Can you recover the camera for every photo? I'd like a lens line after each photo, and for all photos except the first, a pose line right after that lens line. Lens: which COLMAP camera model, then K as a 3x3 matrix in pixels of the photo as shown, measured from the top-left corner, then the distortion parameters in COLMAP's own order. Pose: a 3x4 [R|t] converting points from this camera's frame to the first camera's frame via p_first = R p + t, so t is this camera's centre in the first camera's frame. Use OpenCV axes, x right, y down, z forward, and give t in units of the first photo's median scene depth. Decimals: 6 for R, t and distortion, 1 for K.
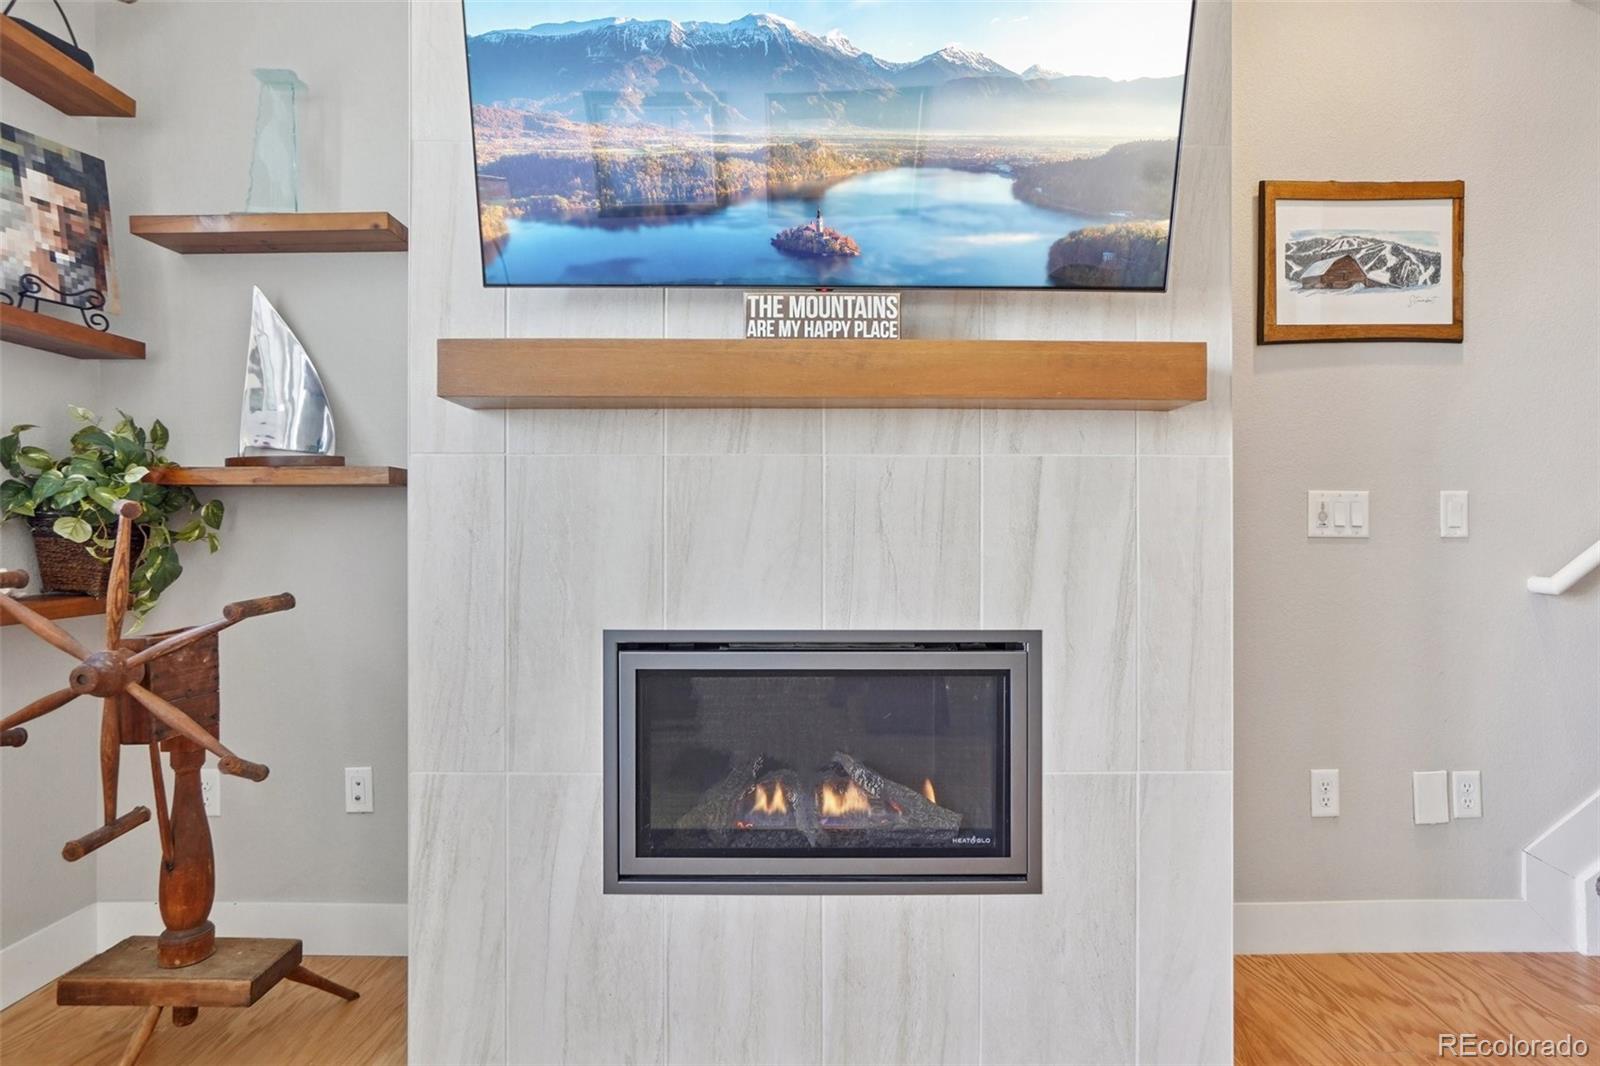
lens RADIAL K [[847.0, 0, 797.9], [0, 847.0, 524.4], [0, 0, 1]] dist [-0.031058, 0.013063]
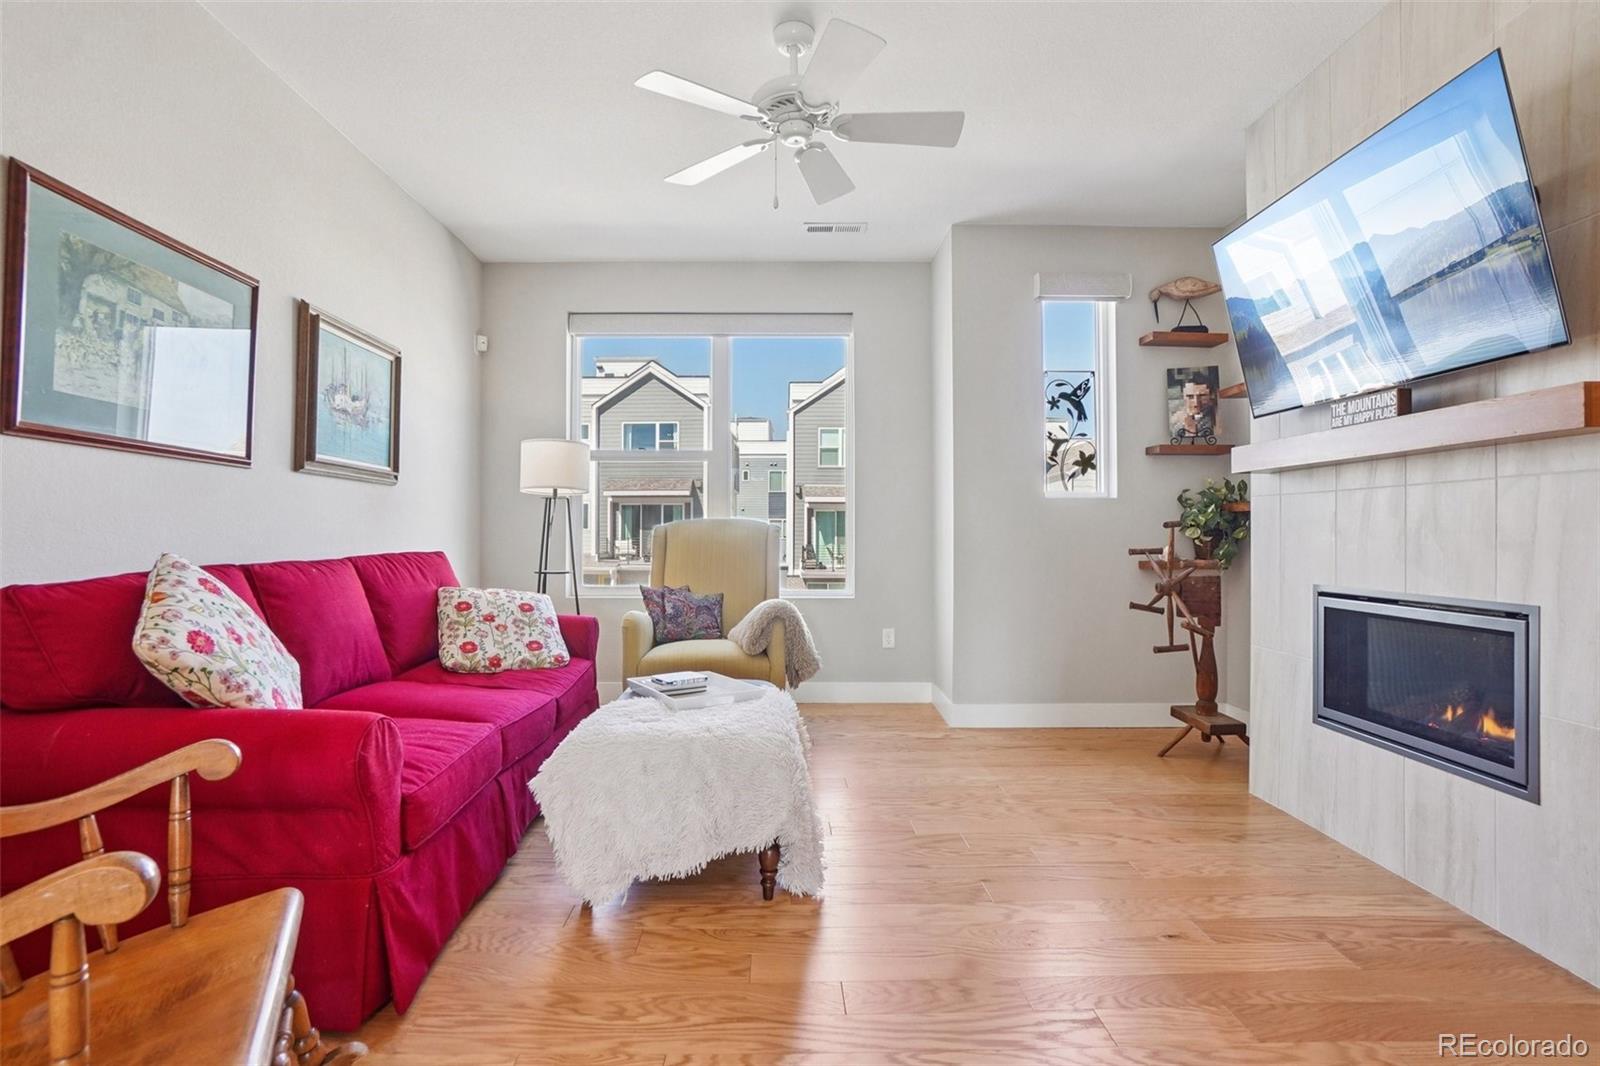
lens RADIAL K [[750.1, 0, 793.9], [0, 750.1, 519.6], [0, 0, 1]] dist [-0.026483, 0.002696]
pose [[0.004574, -0.019515, -0.999799, 1.433162], [0.006978, 0.999786, -0.019483, 0.002921], [0.999965, -0.006887, 0.004709, -0.177851]]
